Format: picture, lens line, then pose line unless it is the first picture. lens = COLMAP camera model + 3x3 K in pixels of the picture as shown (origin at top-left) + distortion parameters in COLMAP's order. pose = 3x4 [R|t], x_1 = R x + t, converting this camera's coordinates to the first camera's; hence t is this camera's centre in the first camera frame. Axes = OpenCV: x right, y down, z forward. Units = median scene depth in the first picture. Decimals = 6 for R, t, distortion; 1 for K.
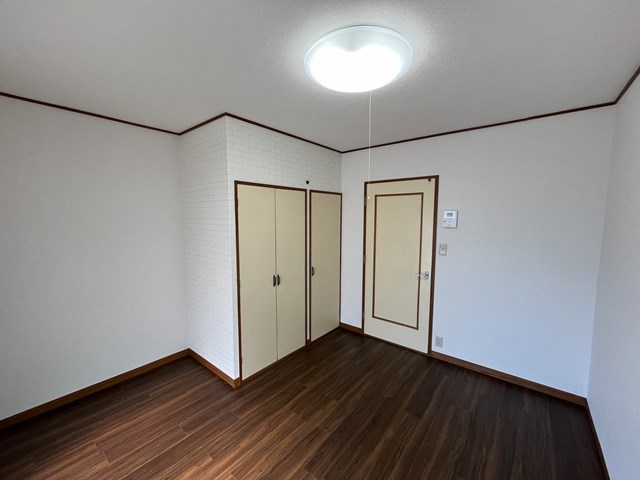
lens RADIAL K [[260.5, 0, 318.7], [0, 260.5, 238.5], [0, 0, 1]] dist [-0.002489, -0.000030]
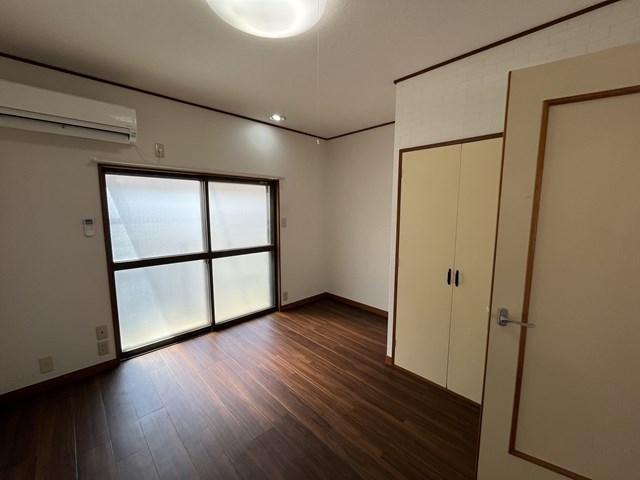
lens RADIAL K [[260.5, 0, 320.5], [0, 260.5, 240.8], [0, 0, 1]] dist [-0.002489, -0.000030]
pose [[-0.108081, 0.120746, -0.986782, 0.687072], [-0.088043, 0.987534, 0.130481, 0.002879], [0.990236, 0.100982, -0.096103, 0.867992]]
